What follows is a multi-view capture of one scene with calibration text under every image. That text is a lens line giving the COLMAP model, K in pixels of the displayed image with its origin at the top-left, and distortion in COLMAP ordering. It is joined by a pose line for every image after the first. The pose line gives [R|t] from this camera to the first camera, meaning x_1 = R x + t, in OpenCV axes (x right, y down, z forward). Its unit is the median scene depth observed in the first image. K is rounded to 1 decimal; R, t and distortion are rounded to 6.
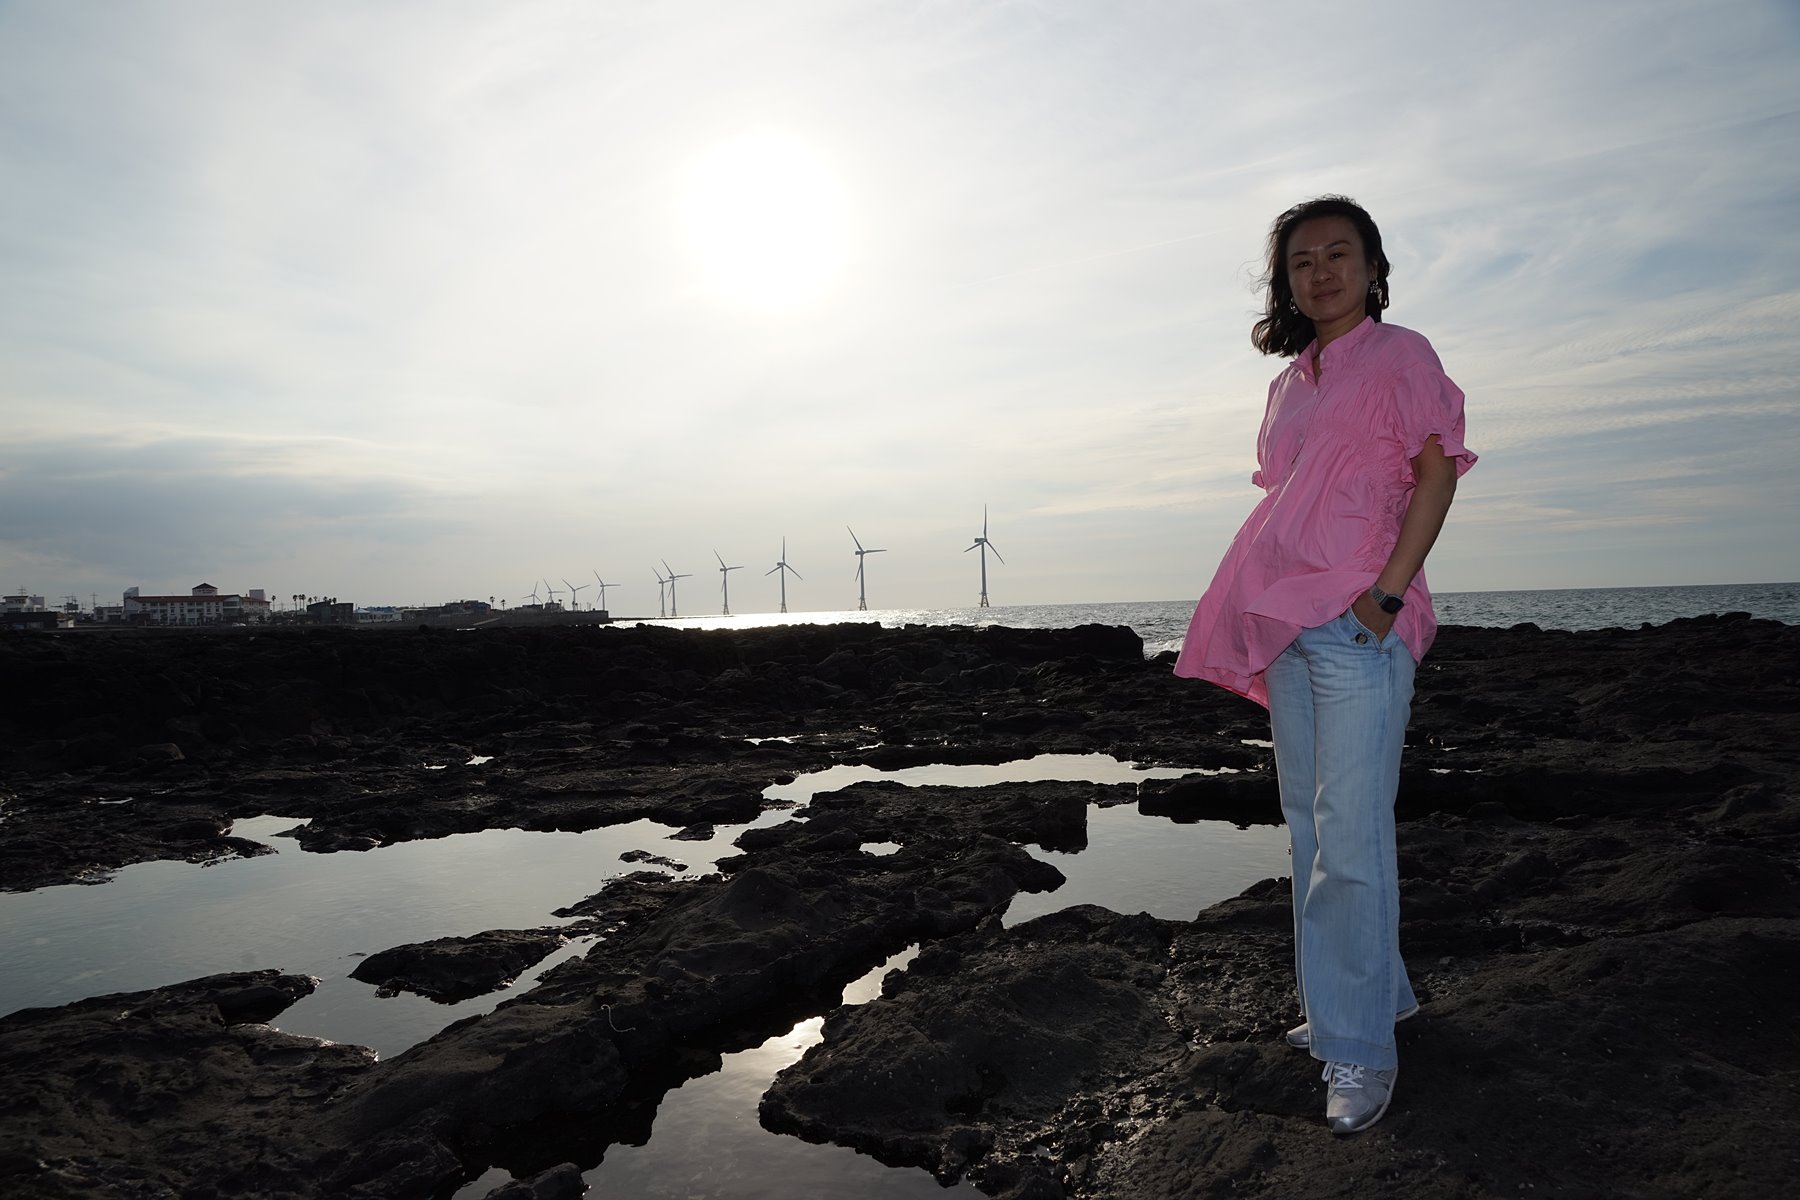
lens RADIAL K [[1164.2, 0, 898.8], [0, 1164.2, 633.2], [0, 0, 1]] dist [-0.047197, 0.021255]
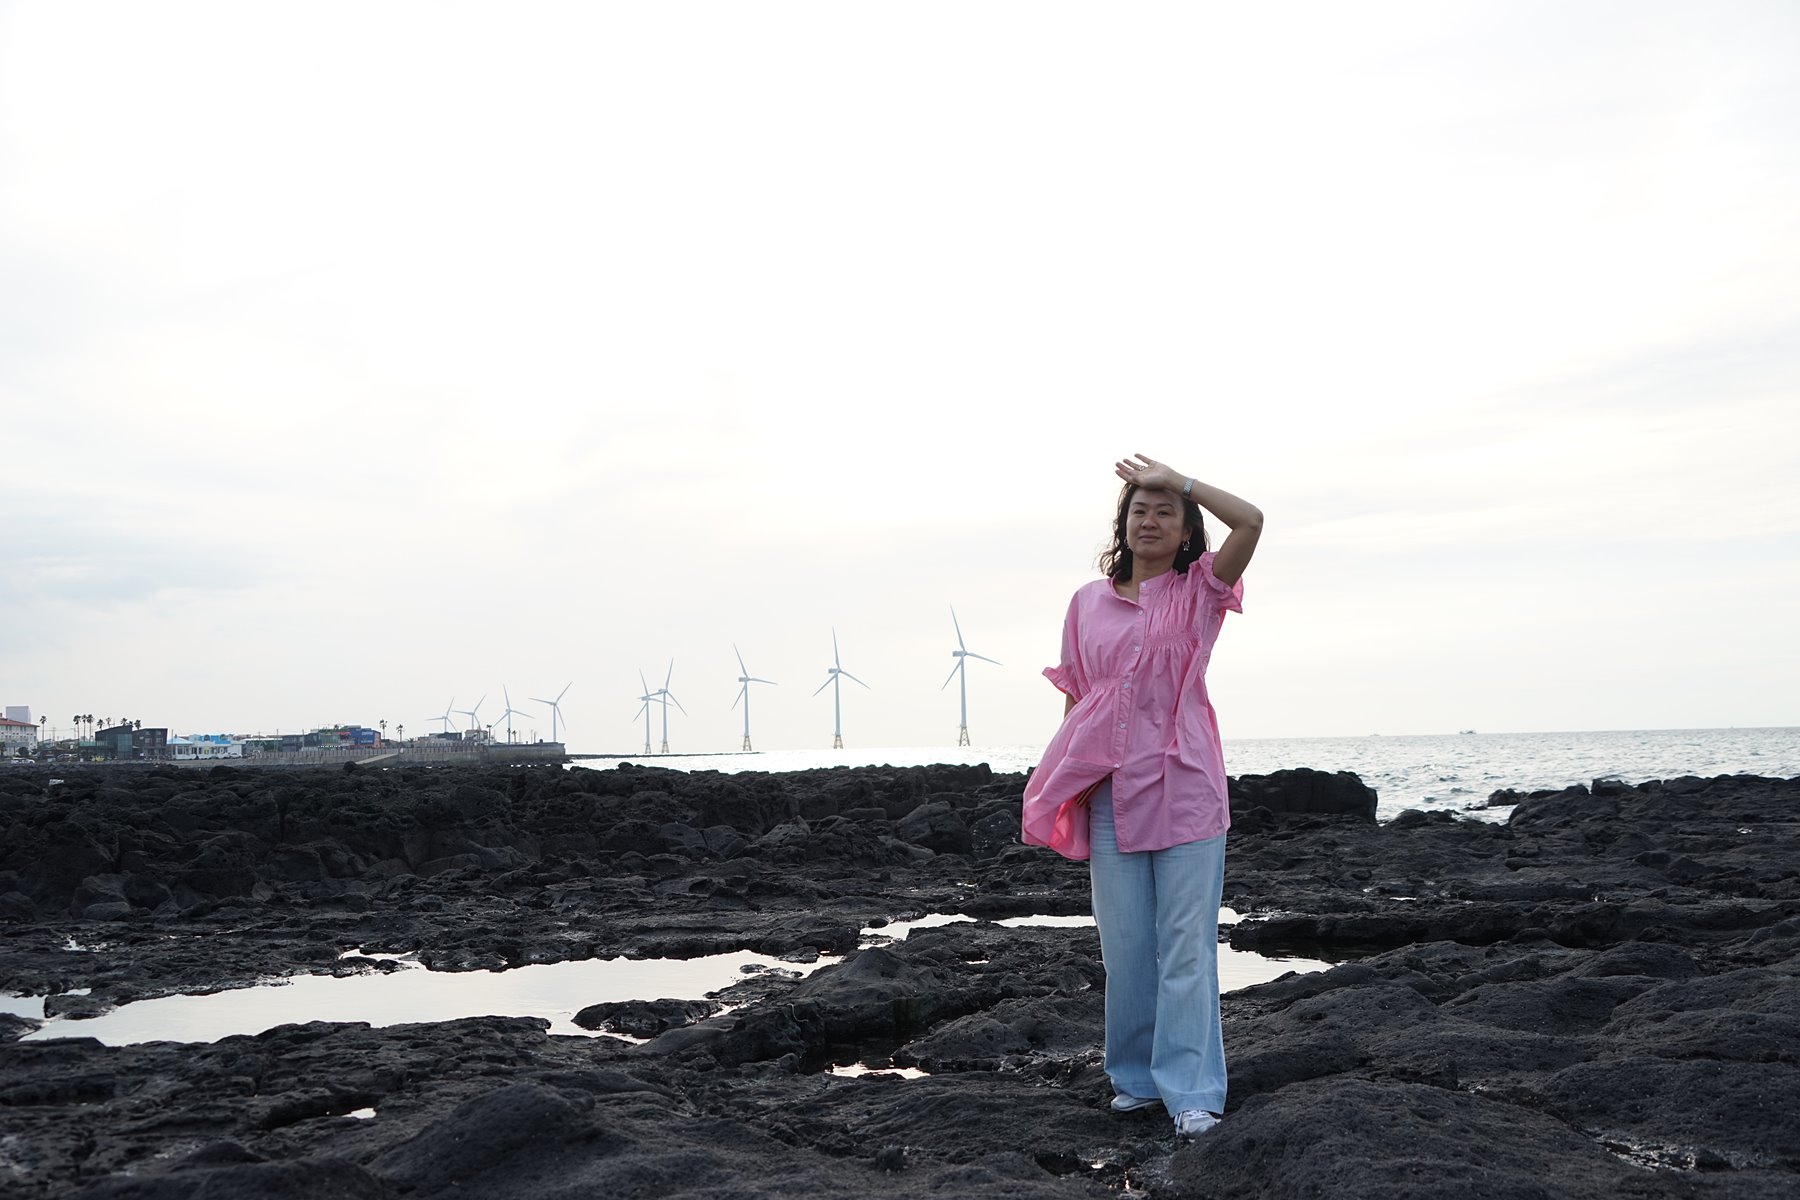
lens RADIAL K [[1848.2, 0, 906.7], [0, 1848.2, 605.9], [0, 0, 1]] dist [0.026220, 0.000000]
pose [[0.998080, 0.002443, -0.061887, 0.021112], [-0.008299, 0.995487, -0.094532, 0.010001], [0.061376, 0.094864, 0.993596, -0.588180]]
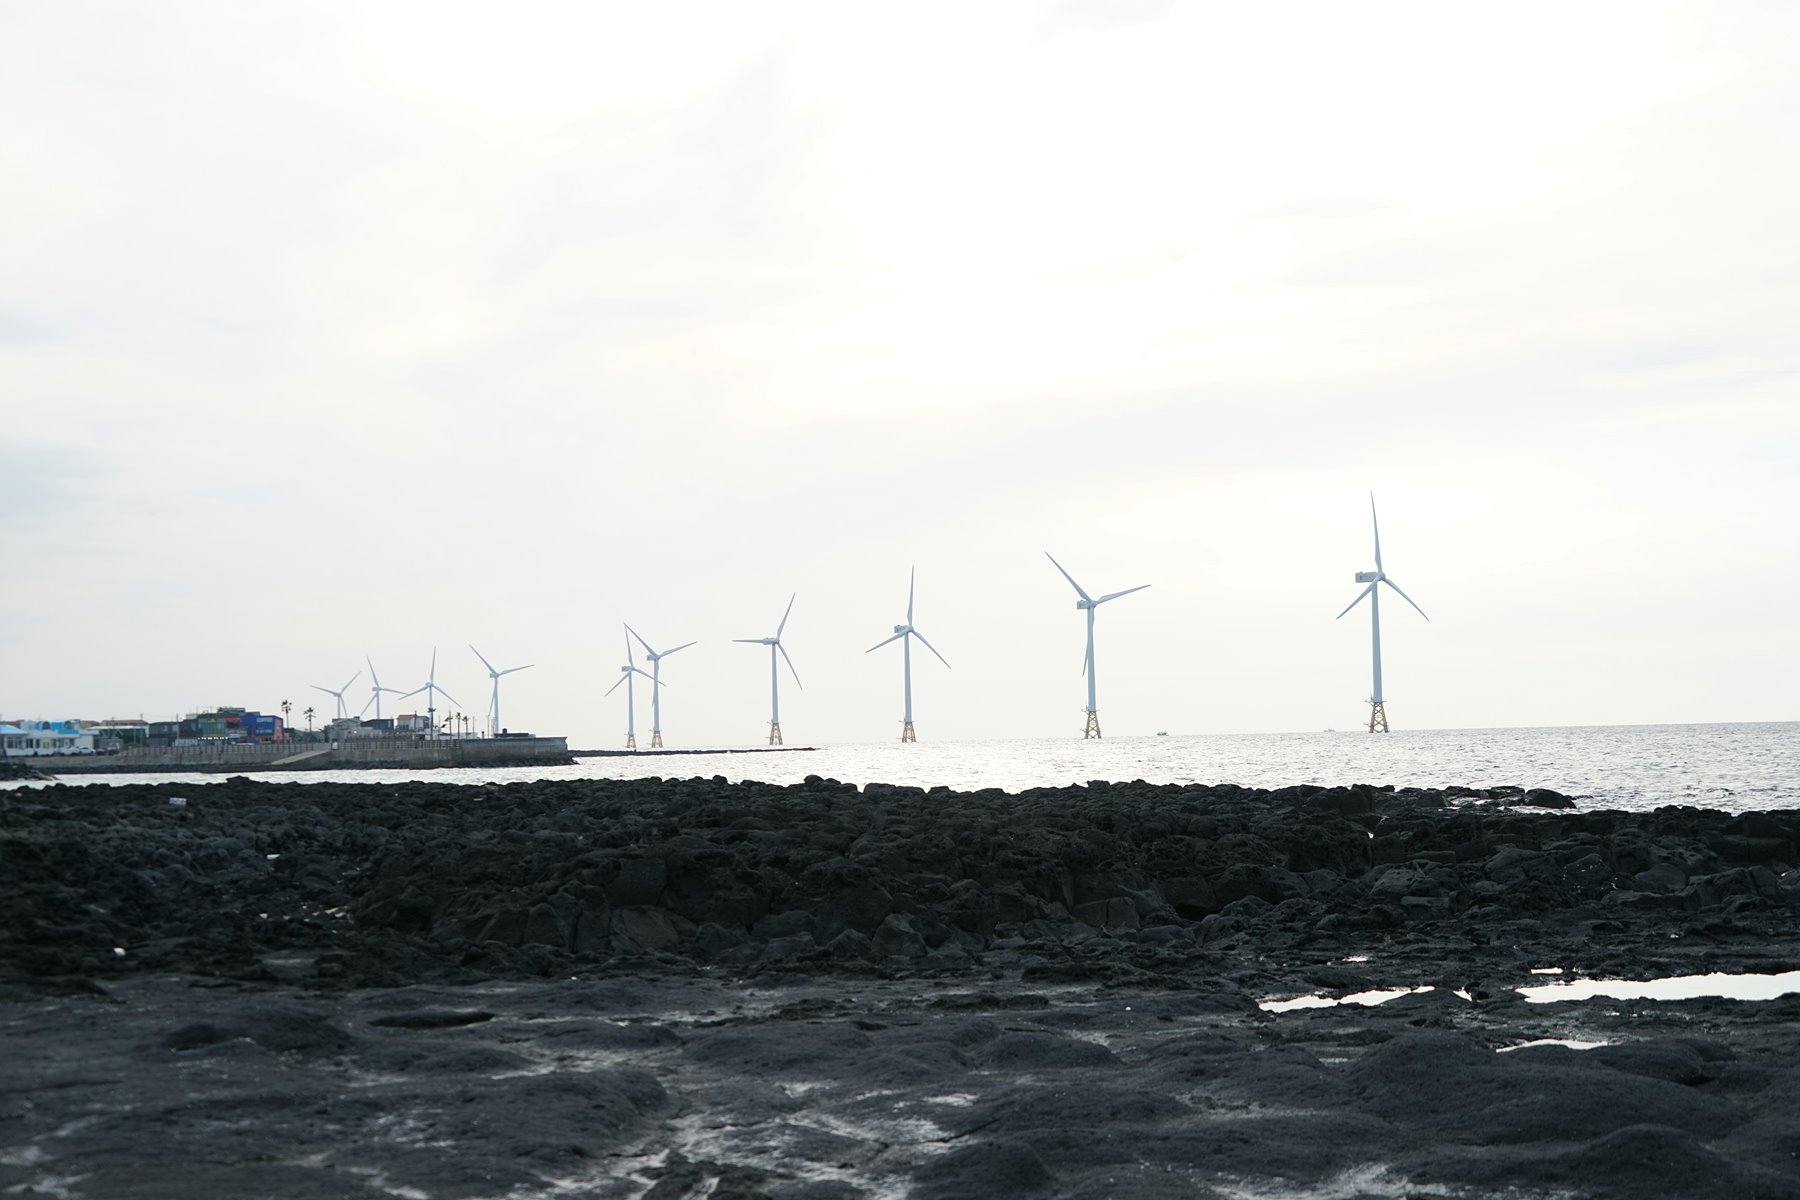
lens RADIAL K [[2685.3, 0, 908.1], [0, 2685.3, 601.1], [0, 0, 1]] dist [0.009695, 0.000000]
pose [[0.995024, 0.005083, -0.099508, -0.942384], [-0.012054, 0.997504, -0.069578, -0.052938], [0.098906, 0.070431, 0.992601, -2.362888]]
